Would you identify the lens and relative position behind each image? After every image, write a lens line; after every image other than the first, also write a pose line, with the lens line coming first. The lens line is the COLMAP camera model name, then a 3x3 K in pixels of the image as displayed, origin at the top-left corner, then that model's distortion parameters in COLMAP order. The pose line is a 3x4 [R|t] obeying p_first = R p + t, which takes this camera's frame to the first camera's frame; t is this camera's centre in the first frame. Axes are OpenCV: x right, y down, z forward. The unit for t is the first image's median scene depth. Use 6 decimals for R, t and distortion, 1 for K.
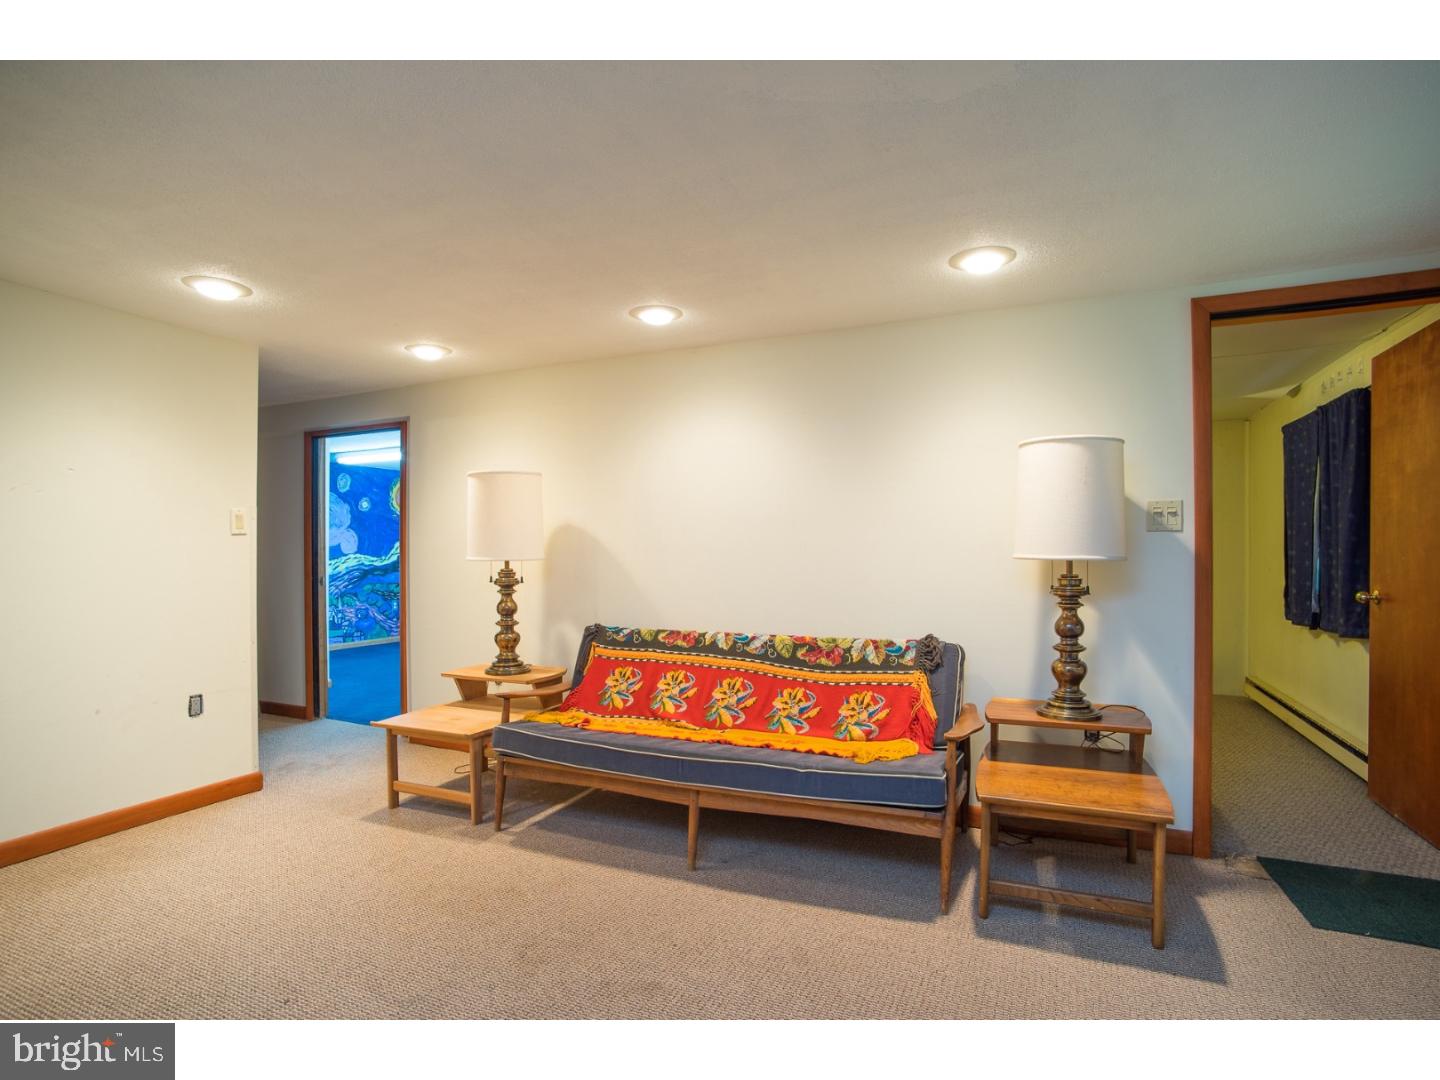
lens RADIAL K [[697.3, 0, 720.9], [0, 697.3, 592.9], [0, 0, 1]] dist [-0.109221, 0.093722]
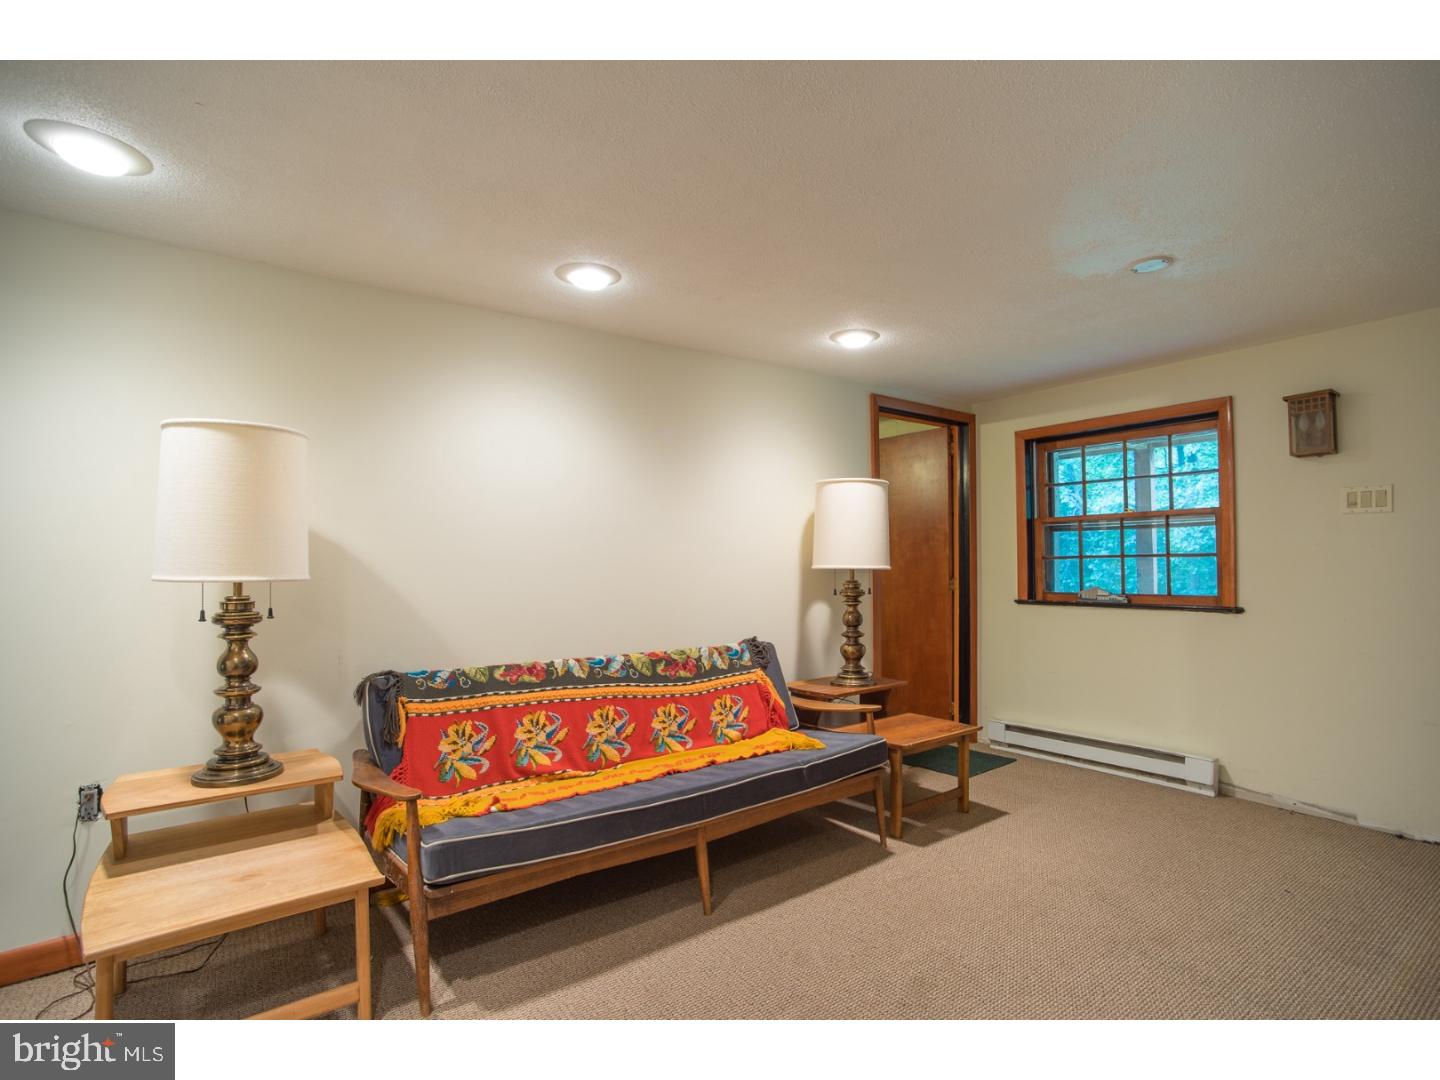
lens RADIAL K [[749.4, 0, 714.3], [0, 749.4, 547.1], [0, 0, 1]] dist [-0.083175, 0.050314]
pose [[0.491564, 0.012773, 0.870748, -0.749199], [0.048544, 0.997936, -0.042044, -0.035668], [-0.869487, 0.062937, 0.489930, 0.401199]]
